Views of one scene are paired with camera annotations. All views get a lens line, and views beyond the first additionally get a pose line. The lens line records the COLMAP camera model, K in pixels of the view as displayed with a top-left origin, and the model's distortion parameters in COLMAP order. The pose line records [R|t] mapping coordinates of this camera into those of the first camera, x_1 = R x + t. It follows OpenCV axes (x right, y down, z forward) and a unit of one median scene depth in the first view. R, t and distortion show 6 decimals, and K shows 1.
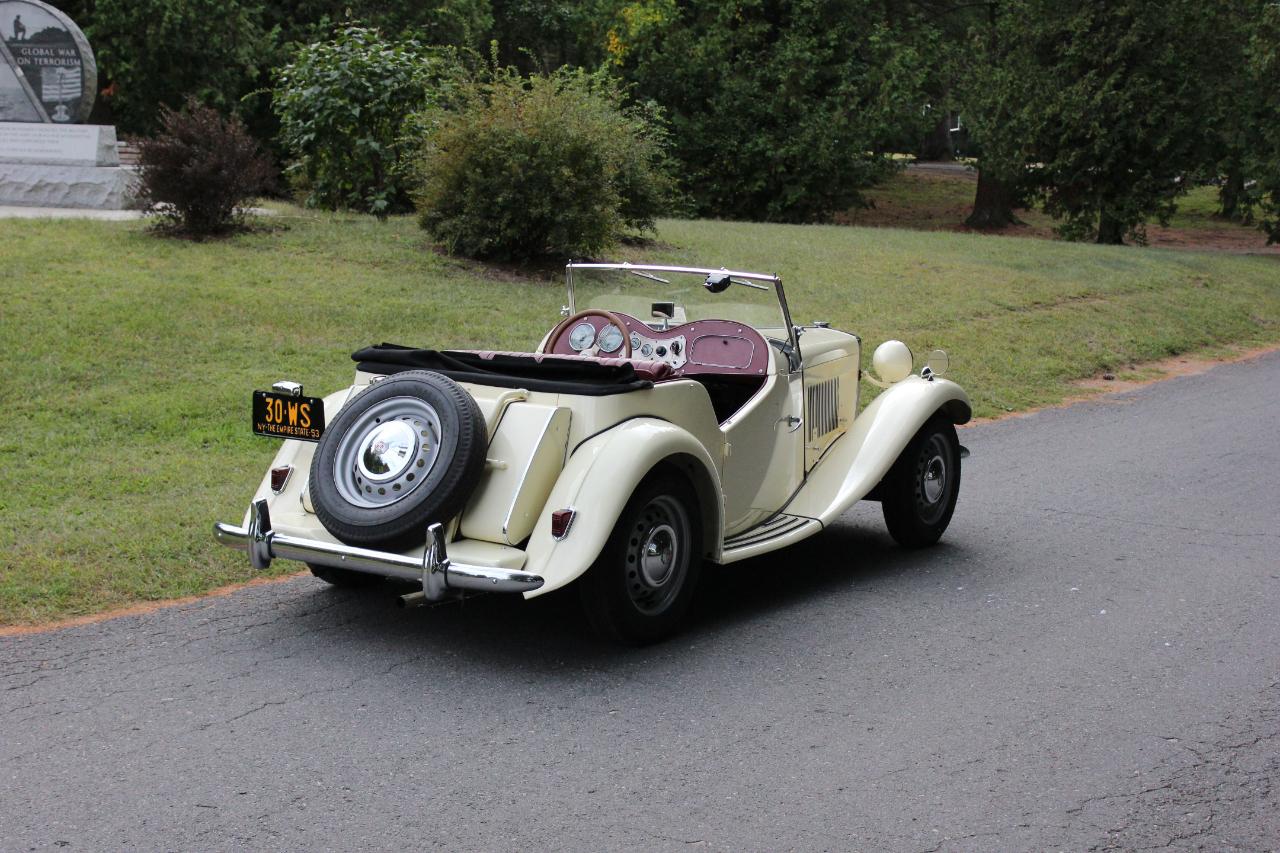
lens RADIAL K [[1772.1, 0, 640.0], [0, 1772.1, 426.5], [0, 0, 1]] dist [-0.033372, 0.086154]
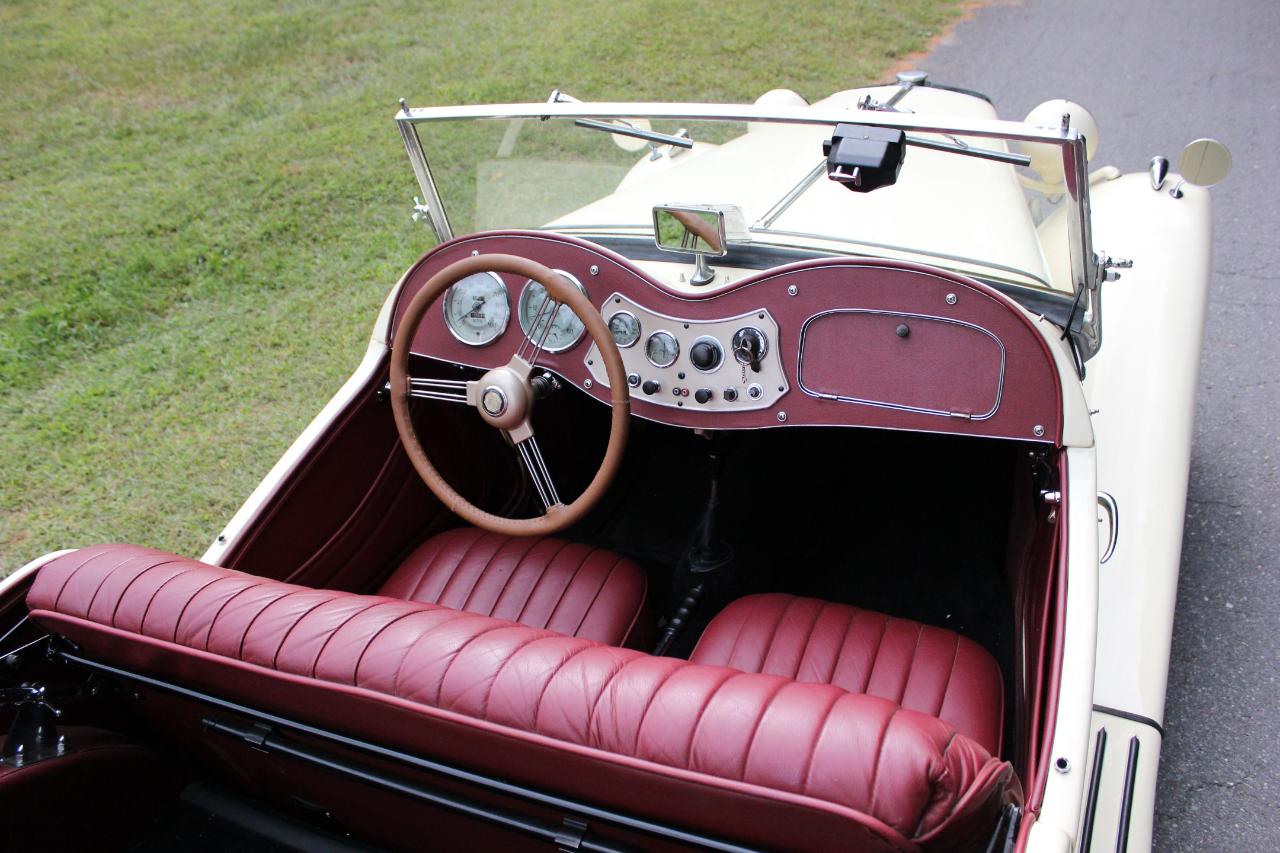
lens RADIAL K [[1004.4, 0, 640.7], [0, 1004.4, 394.2], [0, 0, 1]] dist [-0.138887, 0.098968]
pose [[0.982753, -0.177805, 0.050807, -0.006909], [0.144018, 0.908259, 0.392841, -0.064356], [-0.115995, -0.378748, 0.918202, 0.450940]]
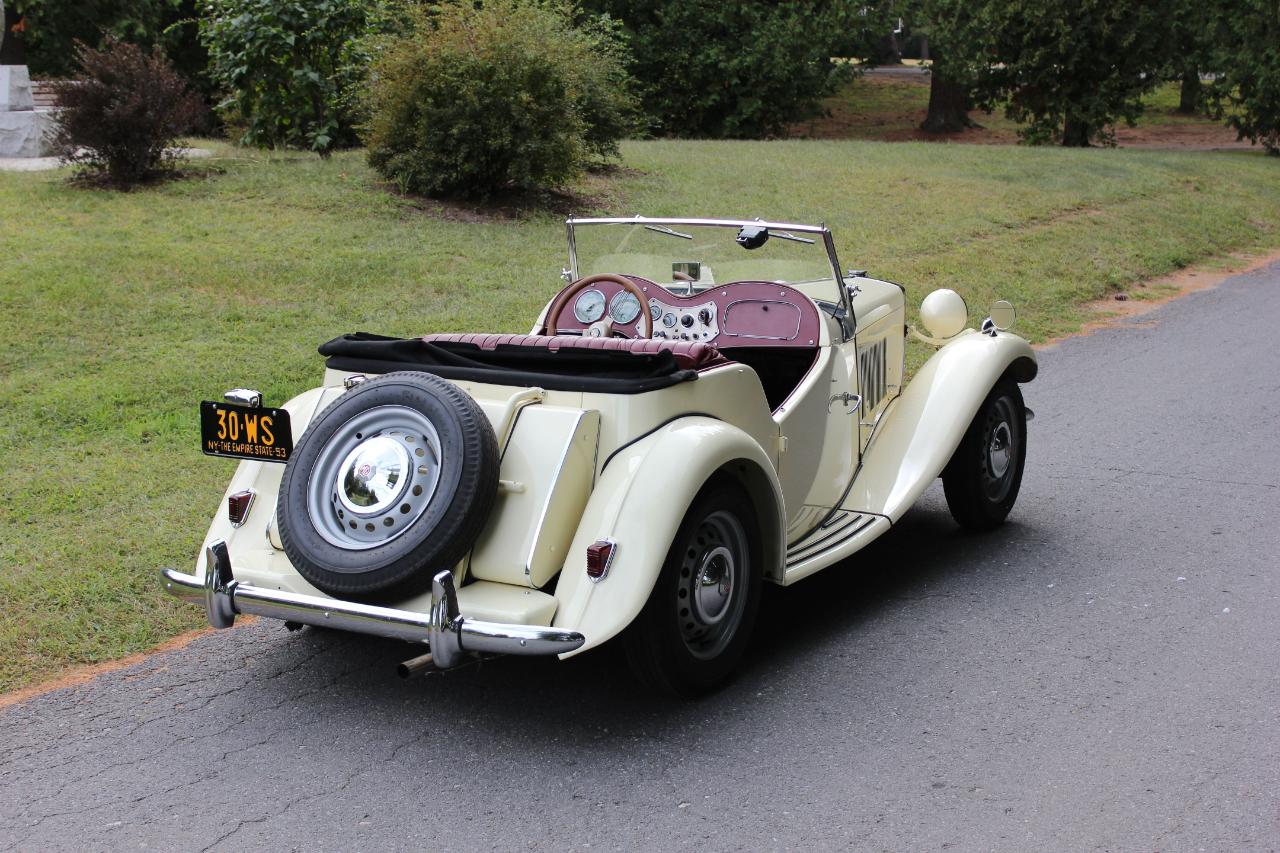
lens RADIAL K [[1772.1, 0, 640.0], [0, 1772.1, 426.5], [0, 0, 1]] dist [-0.033372, 0.086154]
pose [[0.998545, -0.045056, 0.029642, -0.020718], [0.043584, 0.997868, 0.048575, -0.019086], [-0.031768, -0.047212, 0.998380, 0.090768]]
